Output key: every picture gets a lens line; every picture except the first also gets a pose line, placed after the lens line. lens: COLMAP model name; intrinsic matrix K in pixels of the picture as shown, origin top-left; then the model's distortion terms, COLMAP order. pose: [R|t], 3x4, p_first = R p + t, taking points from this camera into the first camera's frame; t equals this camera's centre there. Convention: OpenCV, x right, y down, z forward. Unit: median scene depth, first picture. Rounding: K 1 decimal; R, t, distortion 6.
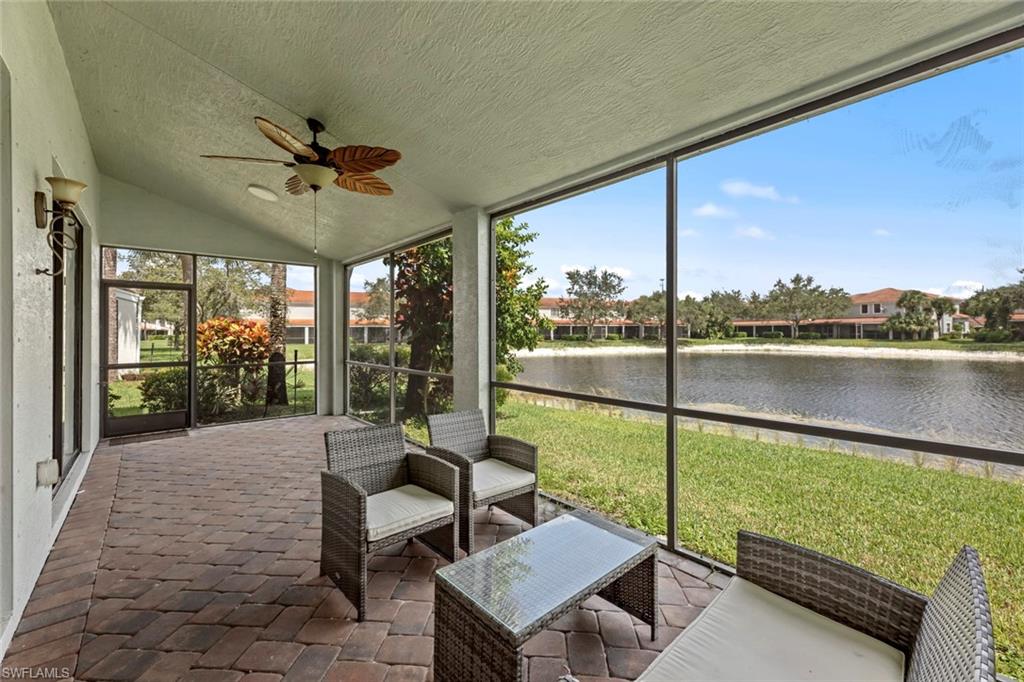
lens RADIAL K [[414.2, 0, 511.1], [0, 414.2, 337.1], [0, 0, 1]] dist [0.014364, -0.000168]
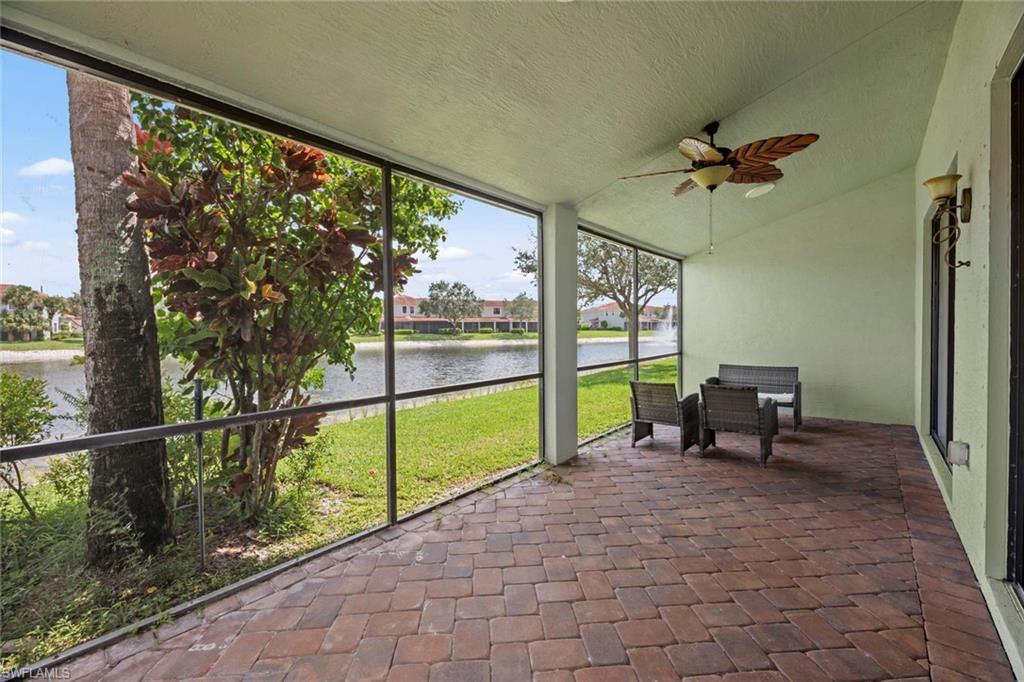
lens RADIAL K [[420.6, 0, 509.3], [0, 420.6, 338.2], [0, 0, 1]] dist [0.002307, -0.004002]
pose [[-0.135074, -0.018803, 0.990657, -0.078943], [0.017426, 0.999620, 0.021349, 0.000042], [-0.990682, 0.020147, -0.134695, 0.087793]]
